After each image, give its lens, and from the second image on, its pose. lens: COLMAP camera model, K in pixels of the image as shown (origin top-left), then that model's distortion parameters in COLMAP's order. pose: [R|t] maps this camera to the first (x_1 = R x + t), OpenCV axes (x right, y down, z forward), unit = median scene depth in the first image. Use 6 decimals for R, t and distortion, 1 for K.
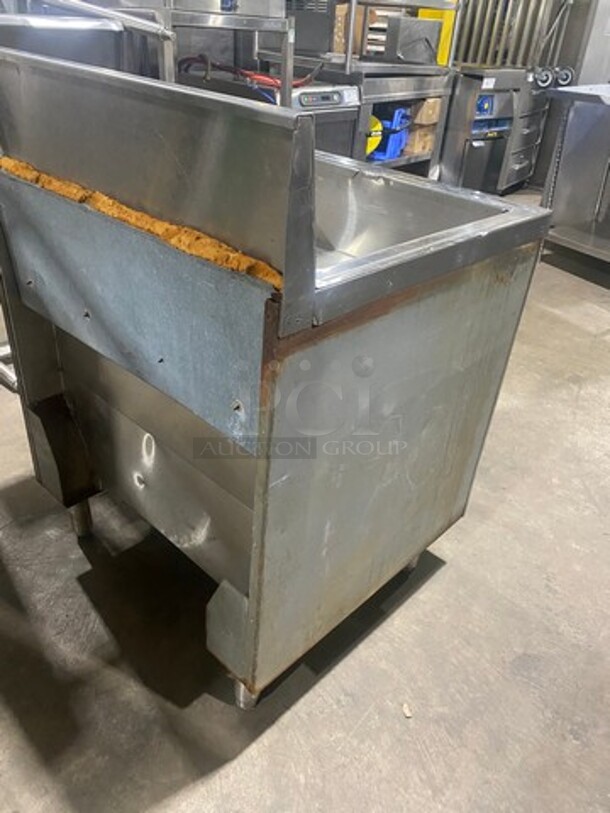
lens RADIAL K [[617.1, 0, 305.0], [0, 617.1, 406.5], [0, 0, 1]] dist [0.044266, -0.034356]
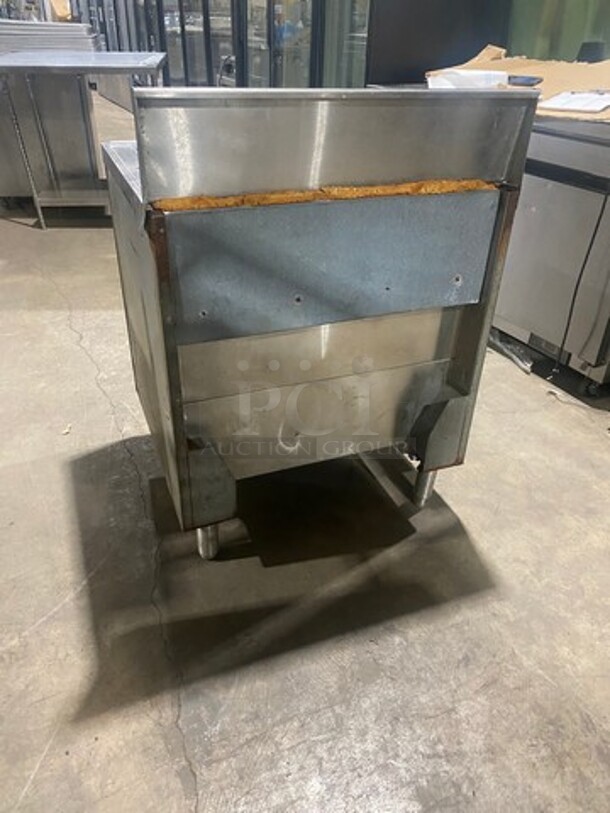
lens RADIAL K [[617.1, 0, 305.0], [0, 617.1, 406.5], [0, 0, 1]] dist [0.044266, -0.034356]
pose [[0.416659, -0.529647, 0.738829, -1.224961], [0.484598, 0.817040, 0.312427, -0.316787], [-0.769129, 0.227860, 0.597093, 0.301616]]
